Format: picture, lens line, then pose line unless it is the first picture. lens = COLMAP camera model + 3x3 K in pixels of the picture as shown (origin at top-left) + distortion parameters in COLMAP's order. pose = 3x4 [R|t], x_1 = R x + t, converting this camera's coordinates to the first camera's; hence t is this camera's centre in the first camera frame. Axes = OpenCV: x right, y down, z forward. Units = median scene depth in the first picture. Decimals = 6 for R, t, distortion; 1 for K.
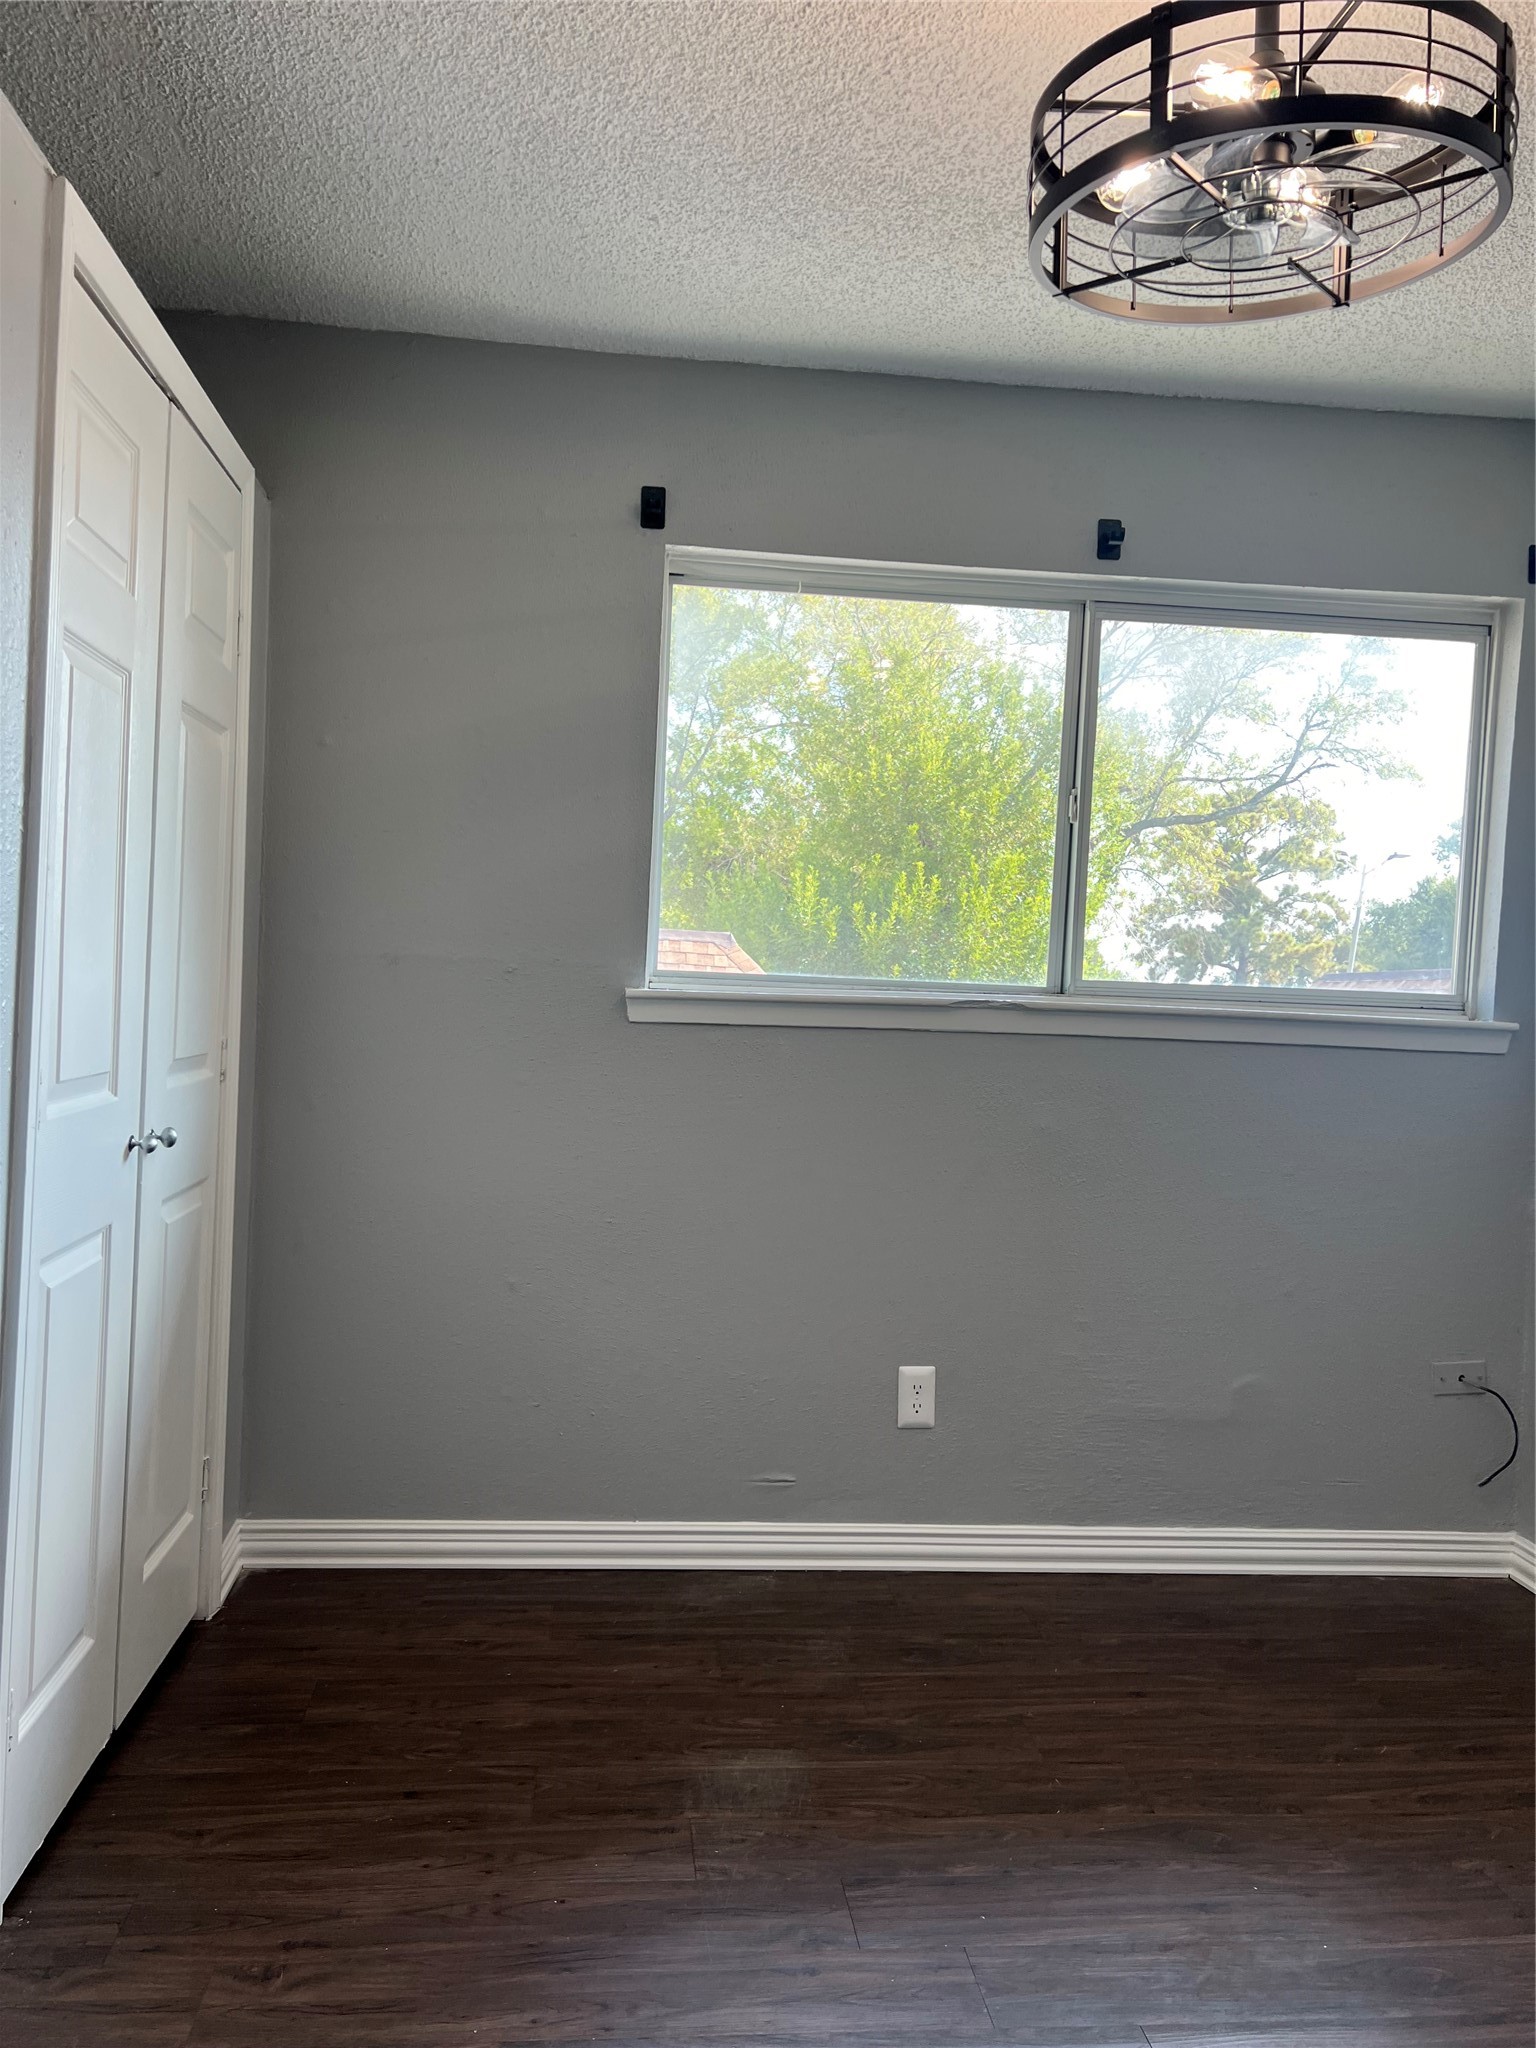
lens RADIAL K [[1544.1, 0, 764.9], [0, 1544.1, 1043.3], [0, 0, 1]] dist [0.057571, -0.063871]
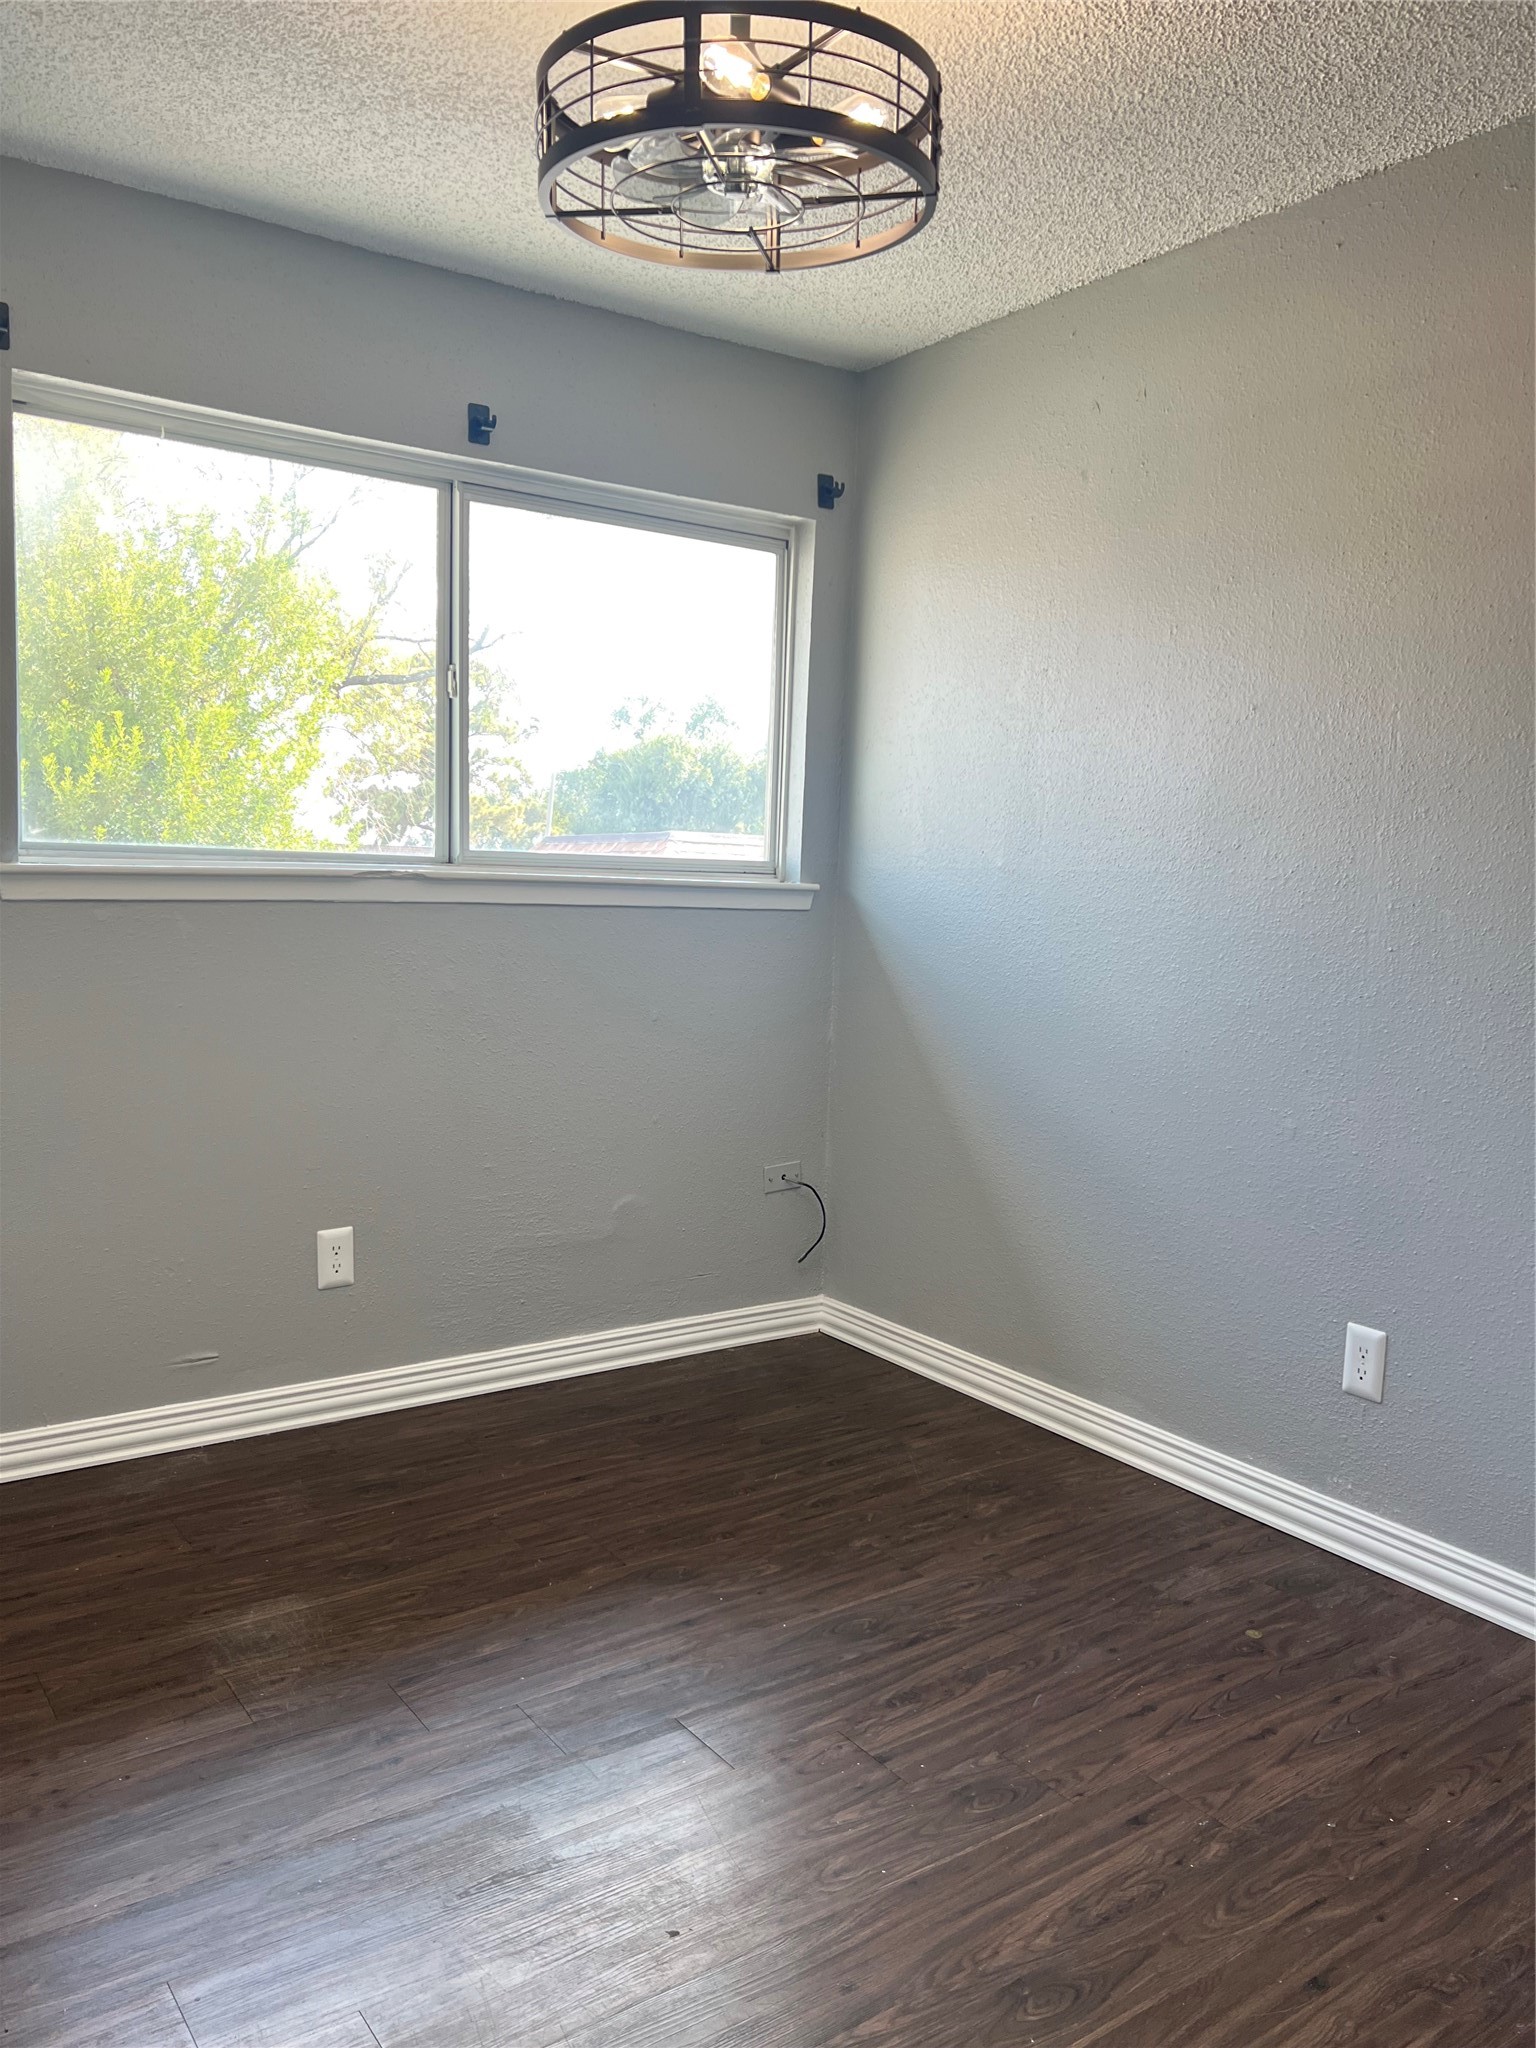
lens RADIAL K [[1544.1, 0, 763.1], [0, 1544.1, 1041.5], [0, 0, 1]] dist [0.057571, -0.063871]
pose [[0.872623, -0.068706, 0.483537, -0.170424], [0.025743, 0.995150, 0.094942, -0.007138], [-0.487715, -0.070401, 0.870159, -0.035932]]
